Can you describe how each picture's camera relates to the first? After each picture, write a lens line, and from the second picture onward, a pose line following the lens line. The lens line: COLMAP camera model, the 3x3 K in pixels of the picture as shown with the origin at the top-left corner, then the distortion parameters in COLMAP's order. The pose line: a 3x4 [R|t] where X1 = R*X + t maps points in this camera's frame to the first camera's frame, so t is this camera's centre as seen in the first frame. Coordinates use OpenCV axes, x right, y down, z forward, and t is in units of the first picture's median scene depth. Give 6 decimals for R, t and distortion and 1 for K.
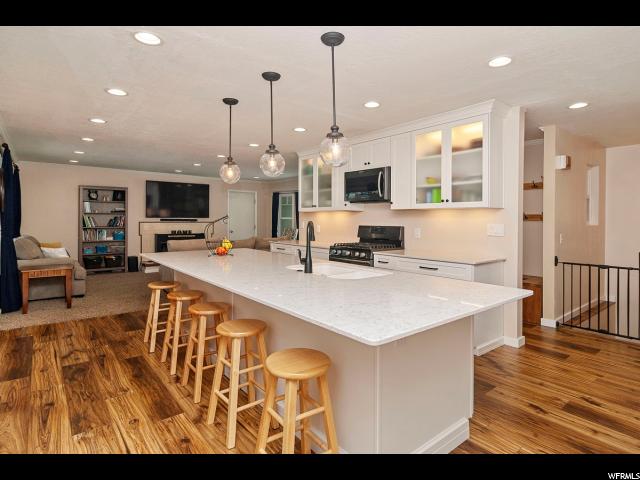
lens RADIAL K [[348.4, 0, 320.0], [0, 348.4, 240.0], [0, 0, 1]] dist [-0.001942, -0.000083]
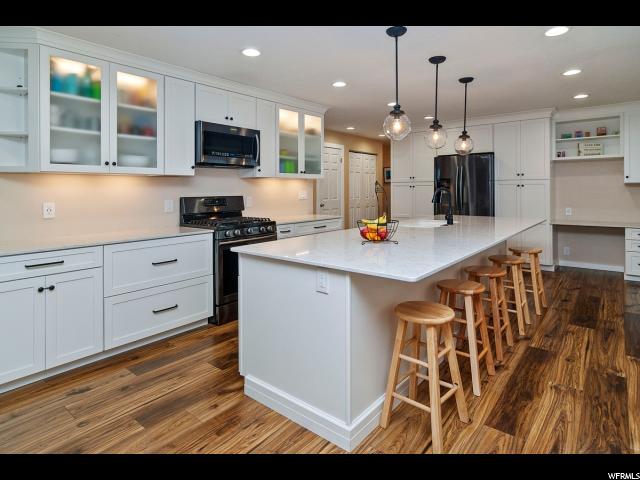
lens RADIAL K [[359.7, 0, 320.7], [0, 359.7, 218.9], [0, 0, 1]] dist [-0.000338, -0.001030]
pose [[-0.204644, -0.086975, 0.974965, -1.180620], [0.069221, 0.992265, 0.103048, -0.100259], [-0.976386, 0.088577, -0.197040, 1.587271]]
